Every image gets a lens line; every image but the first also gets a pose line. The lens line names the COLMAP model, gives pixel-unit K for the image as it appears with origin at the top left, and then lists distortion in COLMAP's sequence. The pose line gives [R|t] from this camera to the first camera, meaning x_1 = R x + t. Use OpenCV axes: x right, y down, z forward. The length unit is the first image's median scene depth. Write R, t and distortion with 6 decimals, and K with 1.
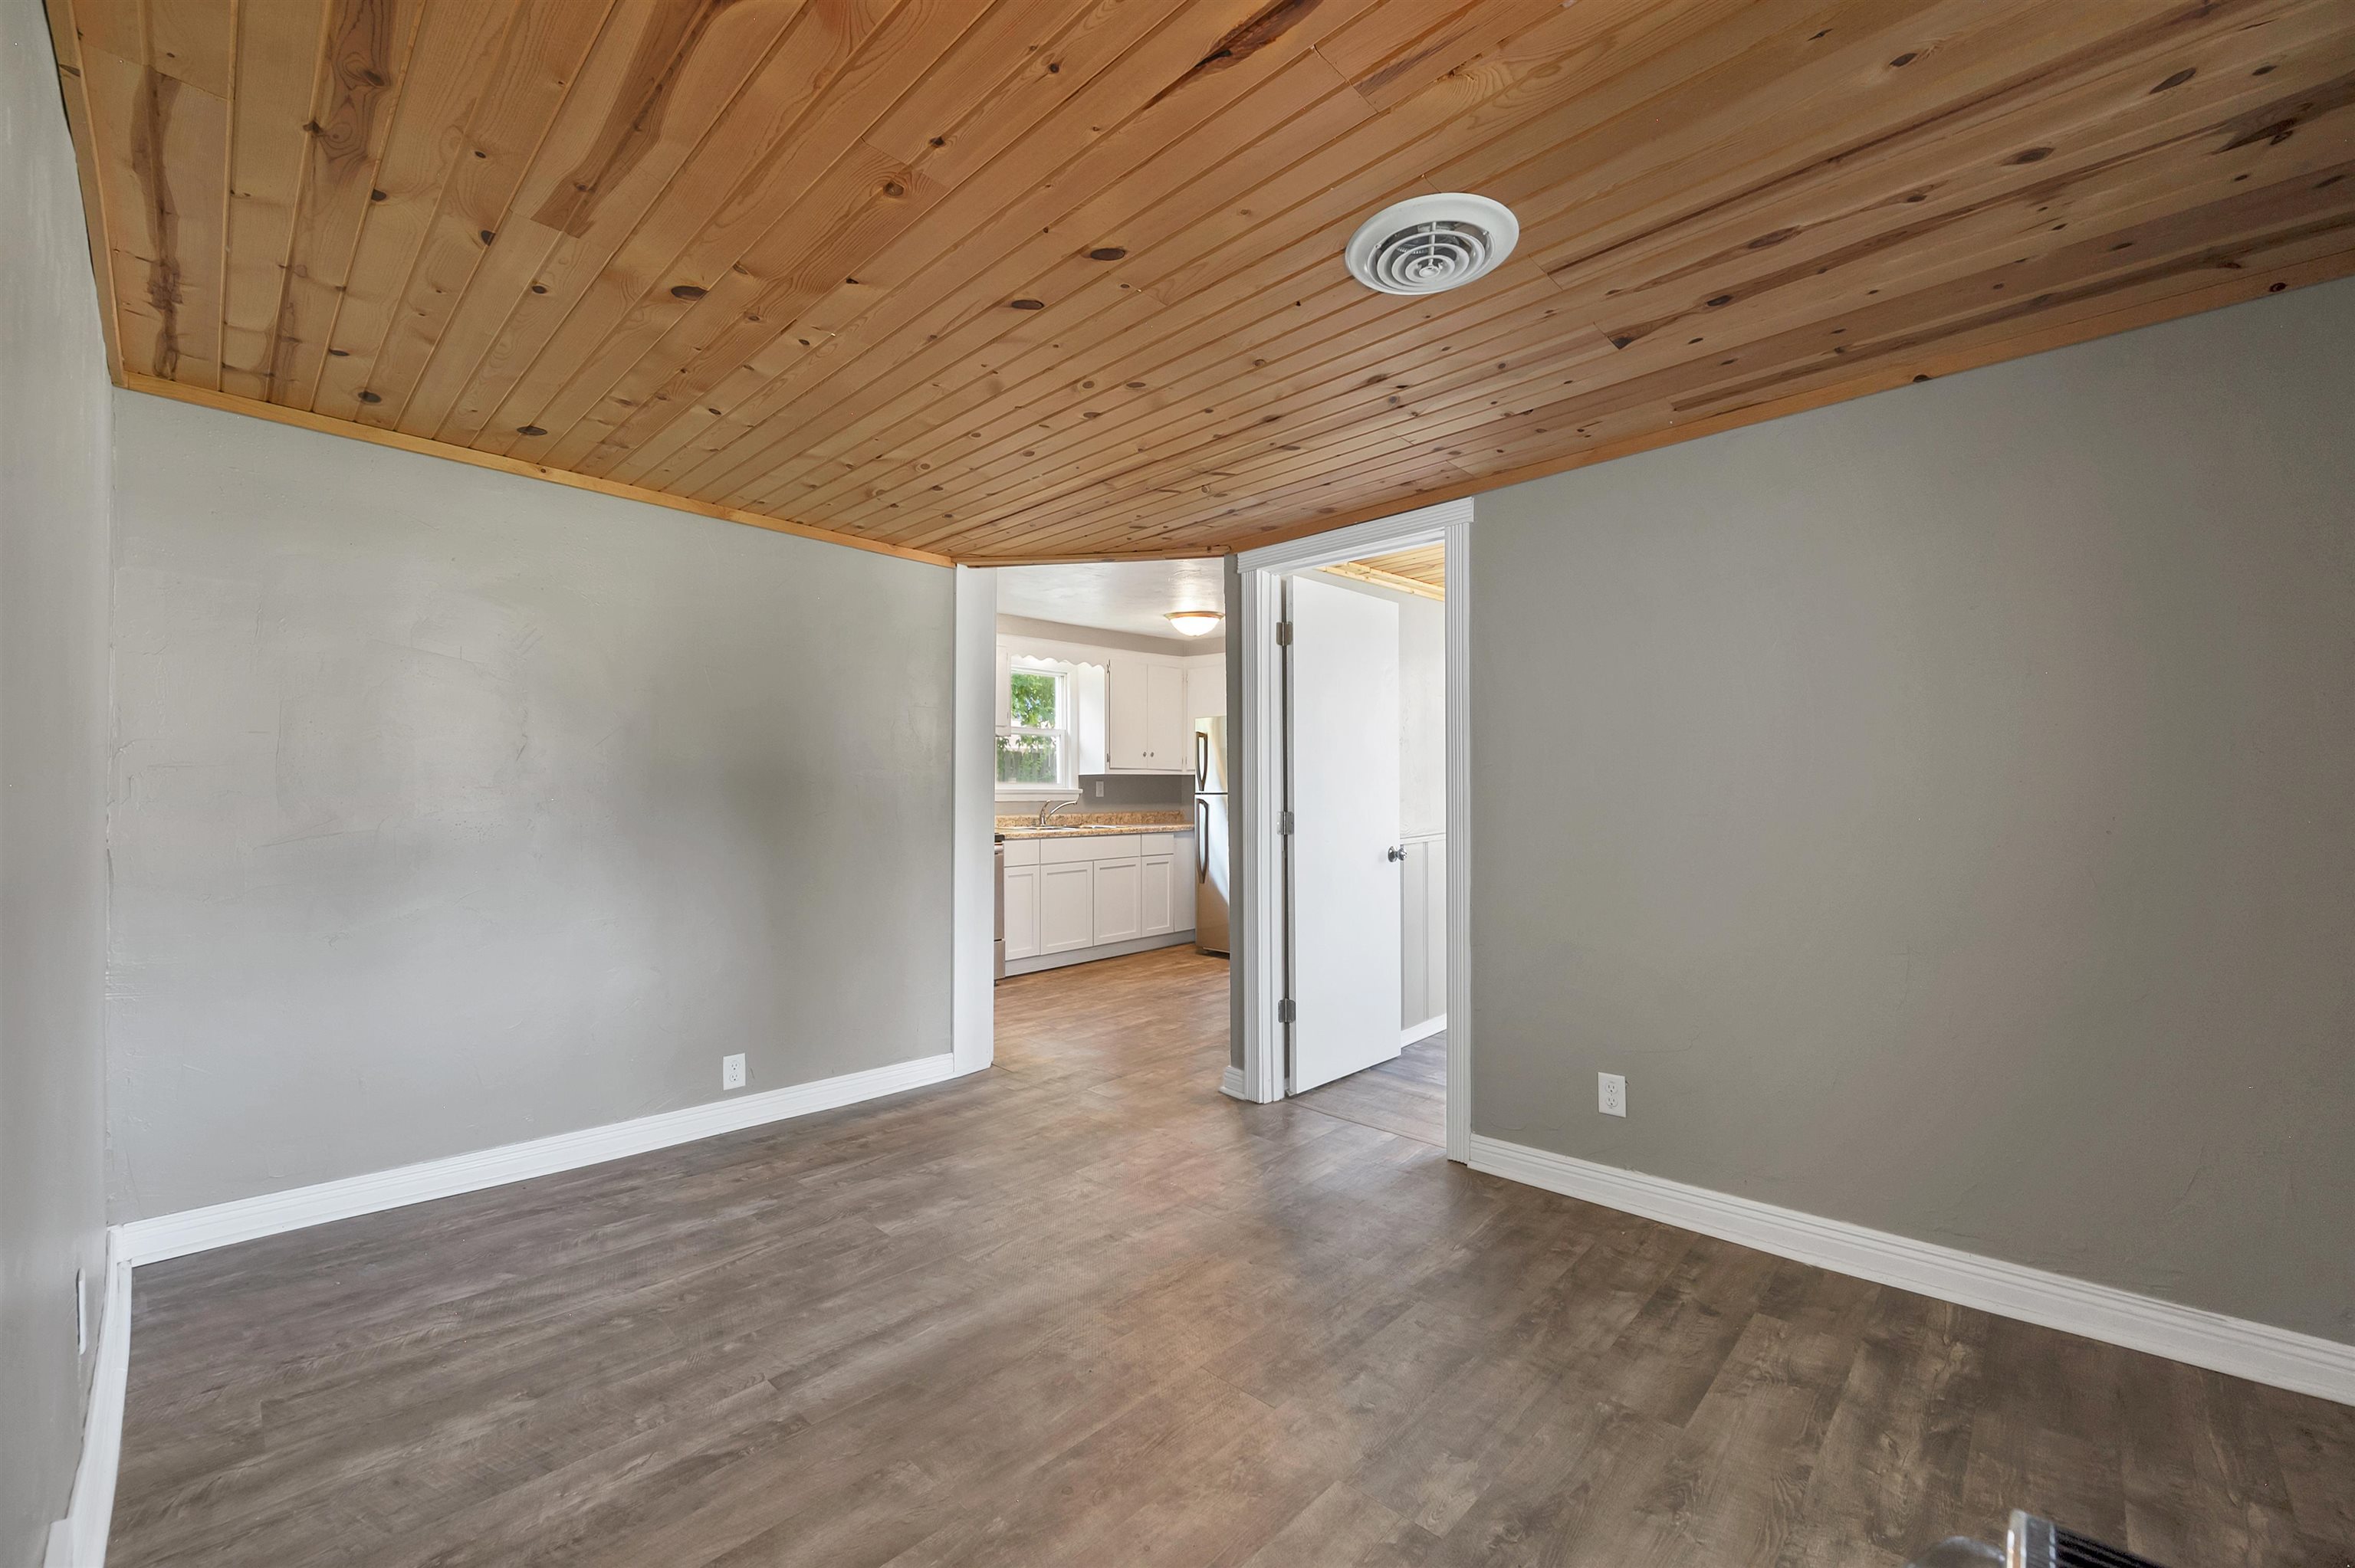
lens RADIAL K [[961.9, 0, 1191.9], [0, 961.9, 790.8], [0, 0, 1]] dist [-0.002974, 0.000964]
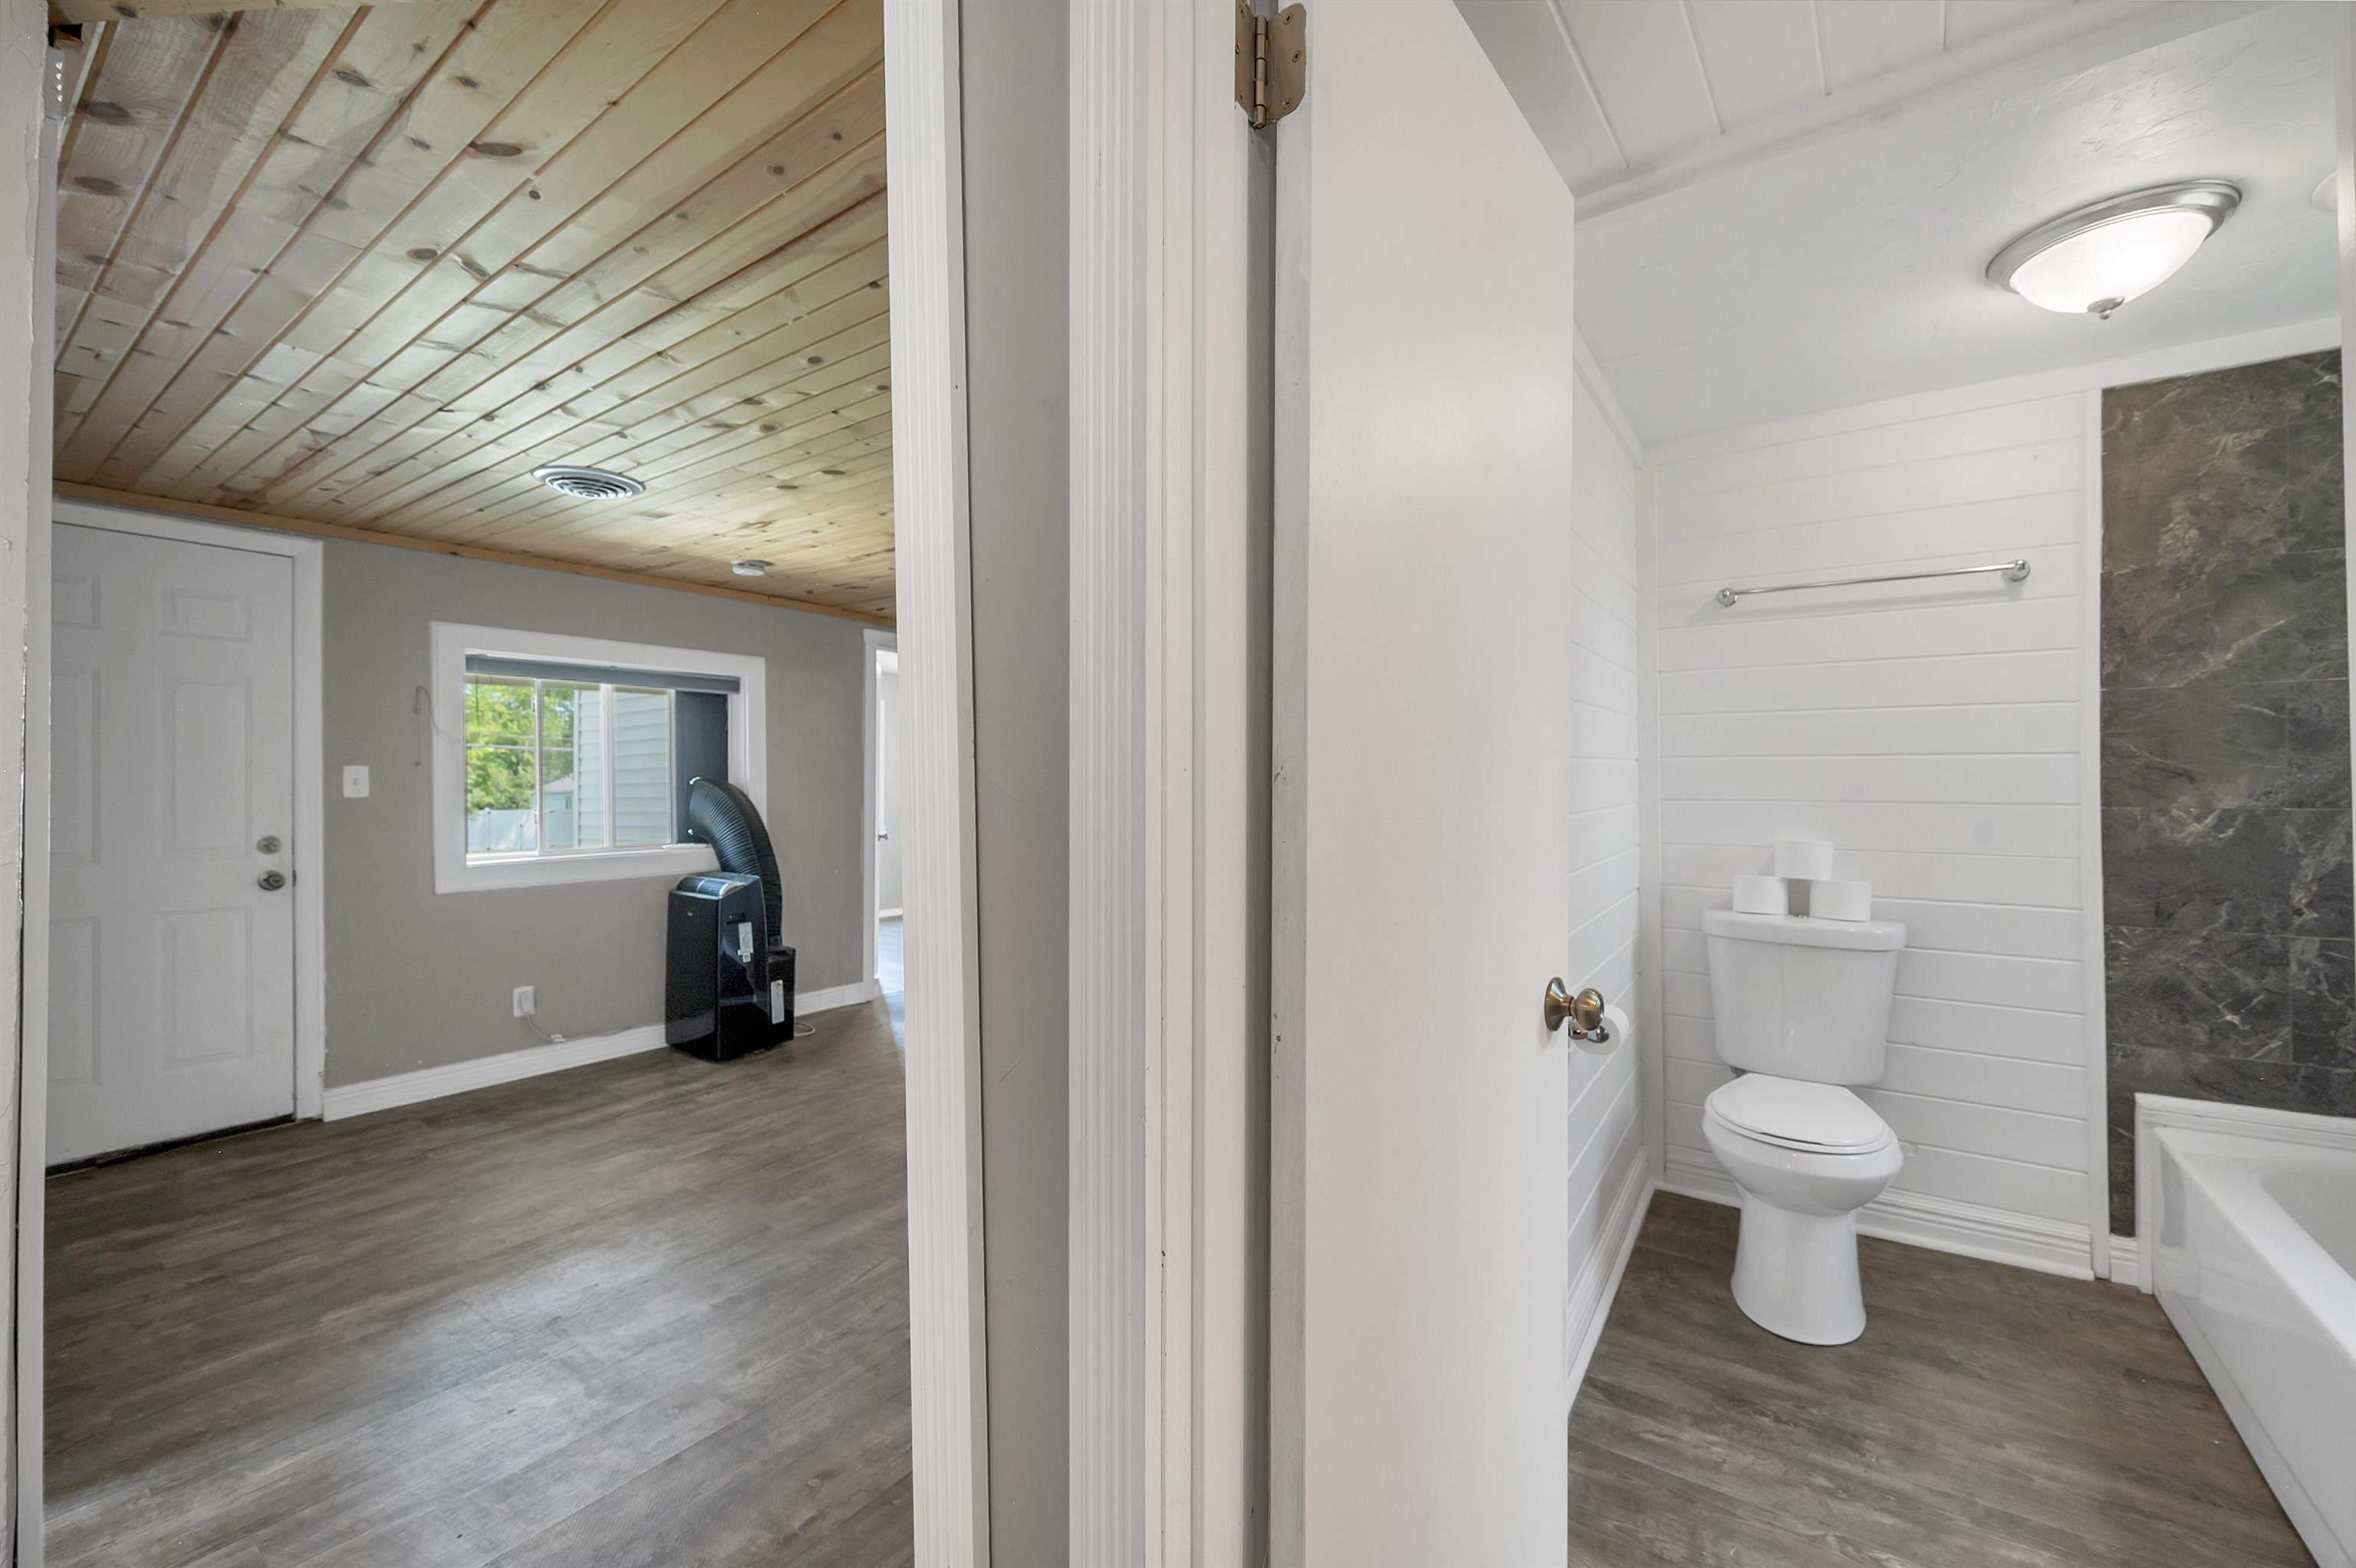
lens RADIAL K [[962.3, 0, 1190.5], [0, 962.3, 783.5], [0, 0, 1]] dist [-0.002974, 0.000964]
pose [[-0.990293, 0.005945, -0.138871, -0.372859], [0.006317, 0.999978, -0.002242, -0.014857], [0.138855, -0.003097, -0.990308, 1.884499]]
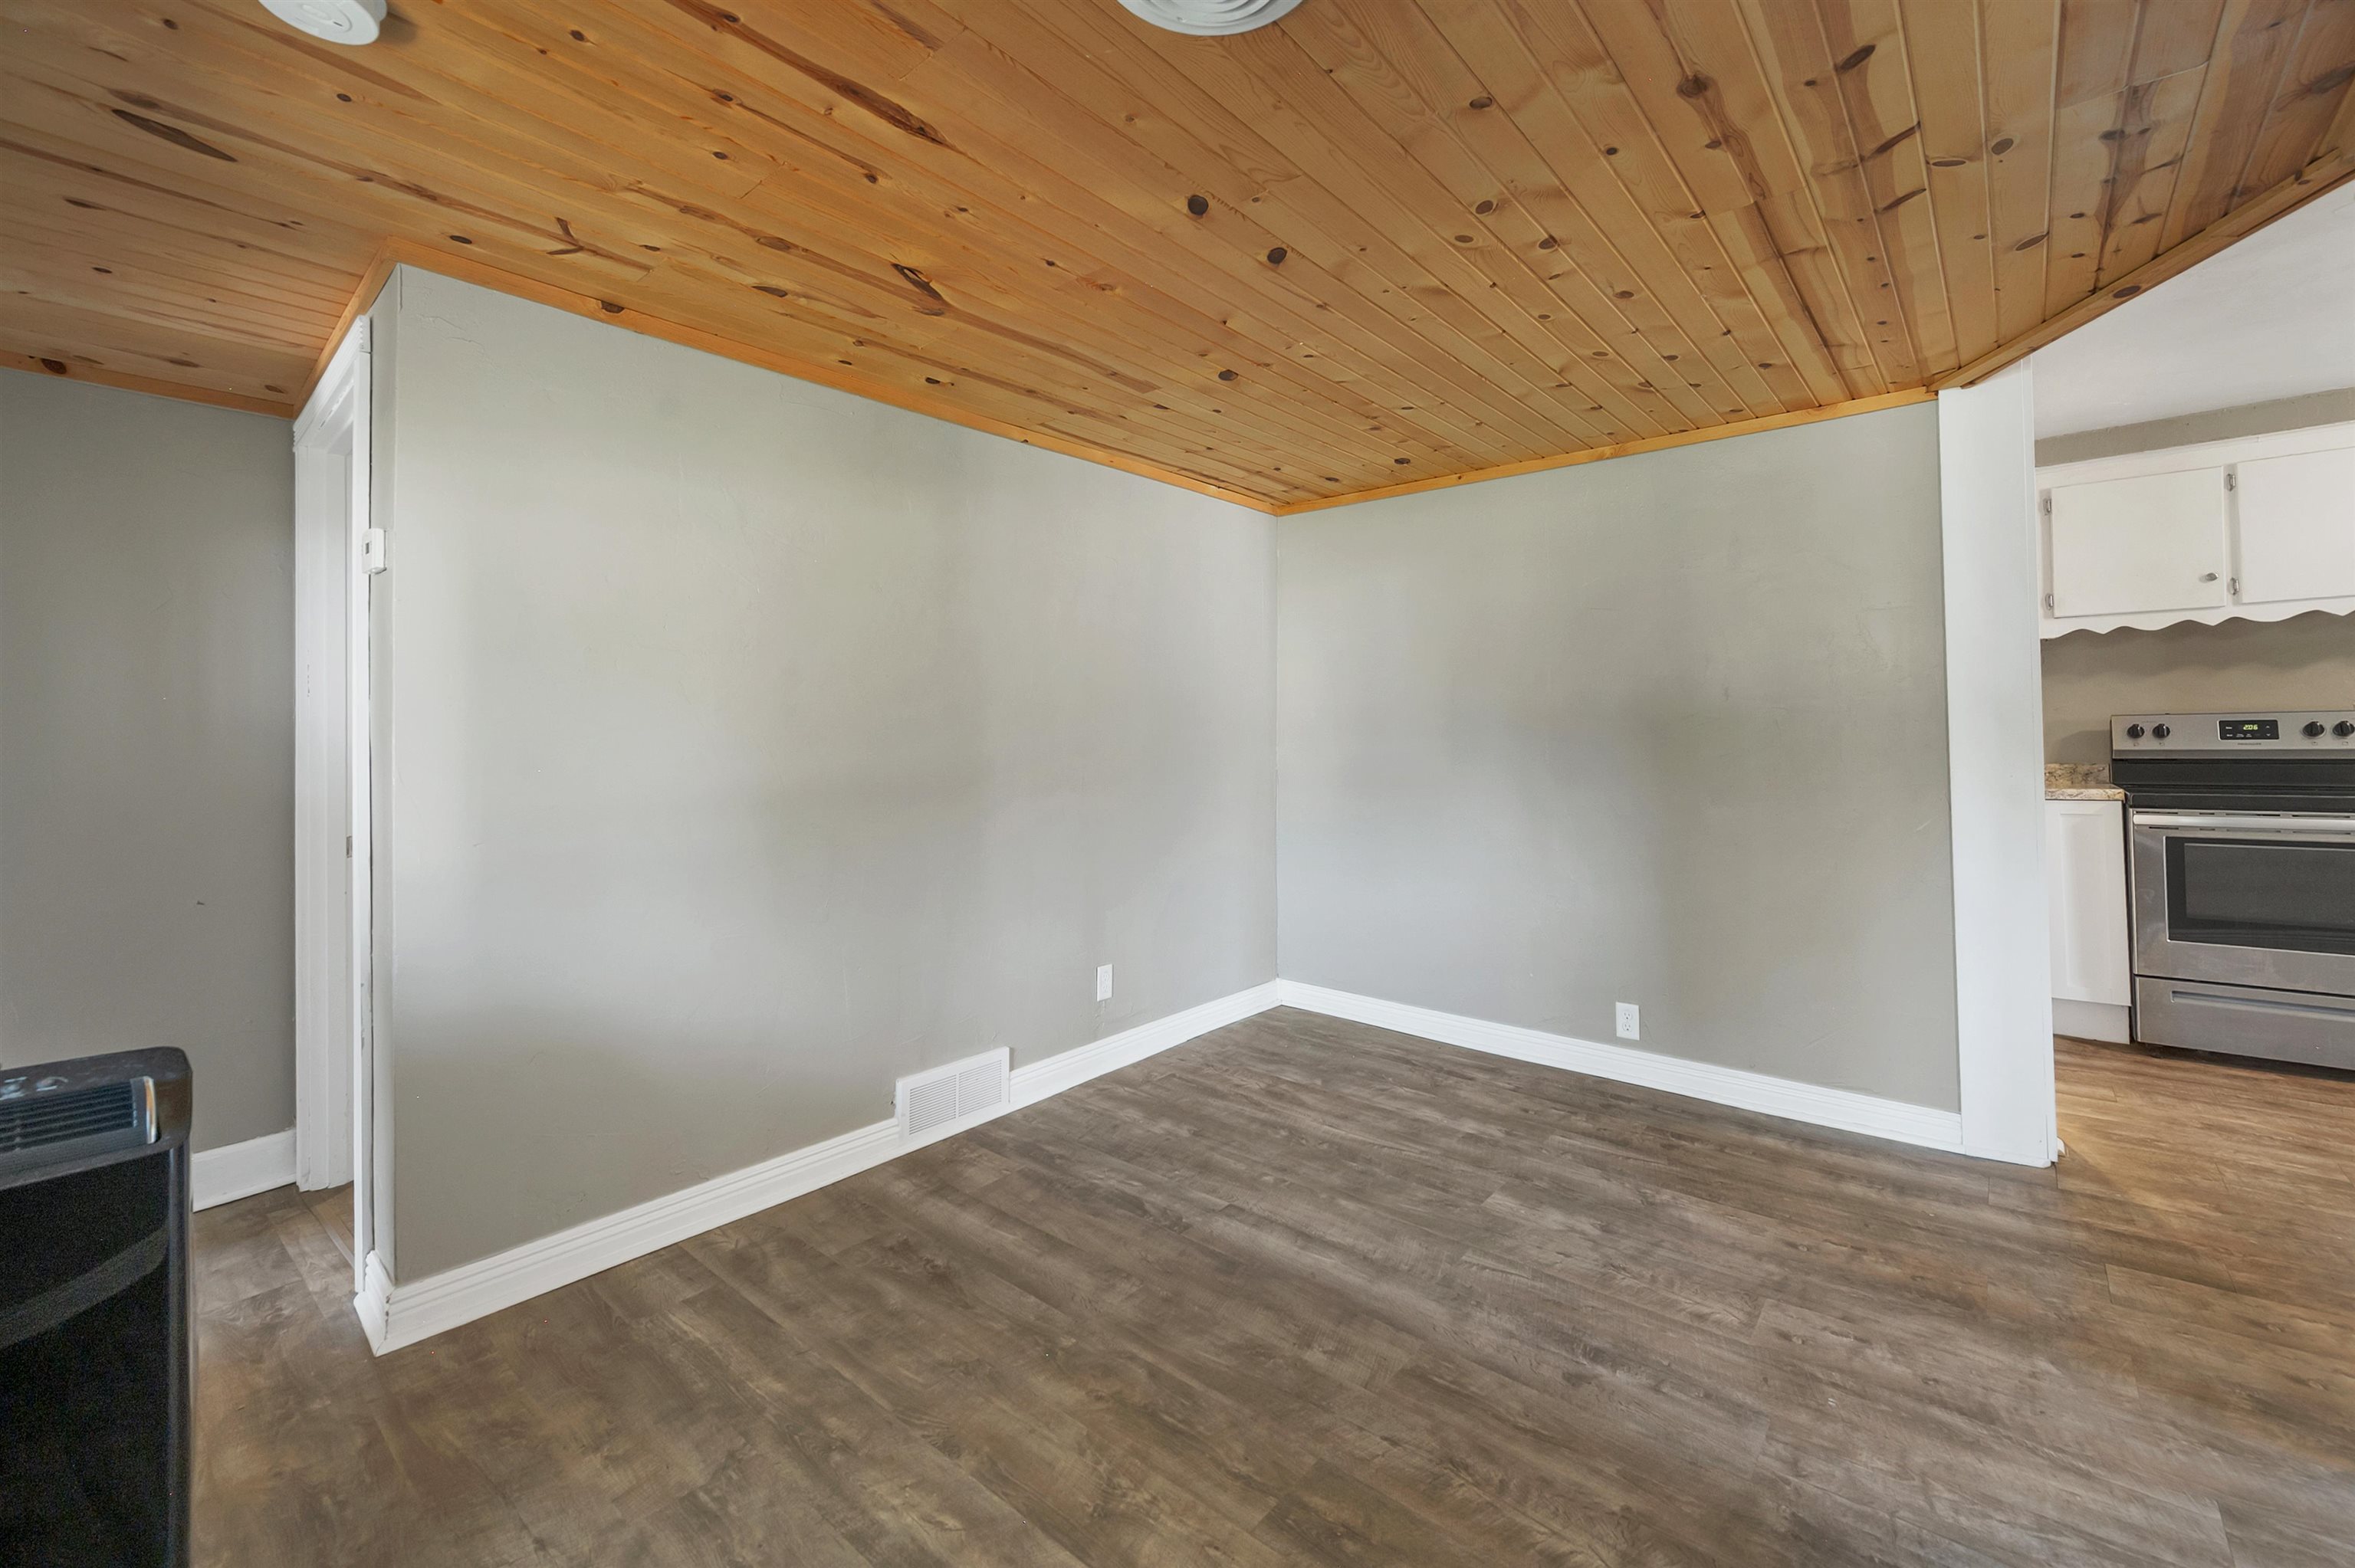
lens RADIAL K [[961.9, 0, 1178.2], [0, 961.9, 729.5], [0, 0, 1]] dist [-0.002974, 0.000964]
pose [[0.043249, -0.010950, -0.999004, 0.608613], [0.023256, 0.999680, -0.009951, -0.006353], [0.998794, -0.022802, 0.043489, 0.639967]]
